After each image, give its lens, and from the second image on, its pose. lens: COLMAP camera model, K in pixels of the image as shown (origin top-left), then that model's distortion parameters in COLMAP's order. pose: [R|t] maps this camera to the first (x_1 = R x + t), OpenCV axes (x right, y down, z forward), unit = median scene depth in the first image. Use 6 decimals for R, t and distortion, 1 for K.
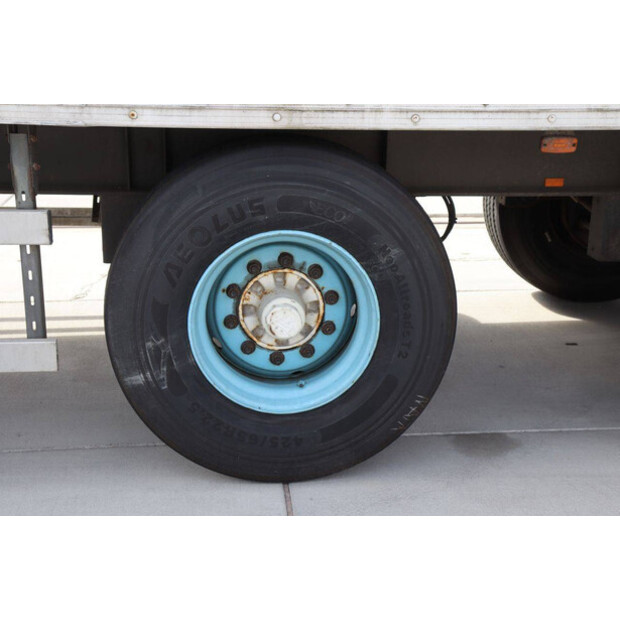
lens RADIAL K [[841.8, 0, 310.0], [0, 841.8, 310.0], [0, 0, 1]] dist [0.023679, 0.062413]
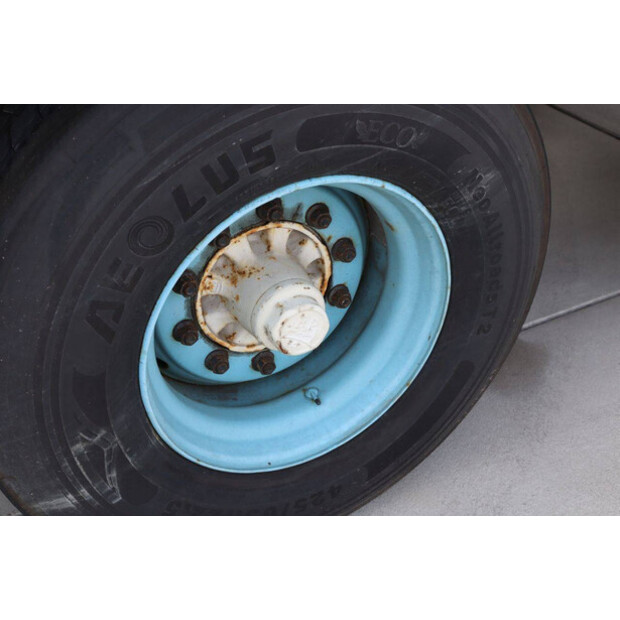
lens RADIAL K [[815.3, 0, 310.0], [0, 815.3, 310.0], [0, 0, 1]] dist [0.022568, 0.026768]
pose [[0.930223, -0.232948, 0.283586, -0.176804], [0.131714, 0.933154, 0.334479, -0.178824], [-0.342545, -0.273787, 0.898723, 0.519290]]
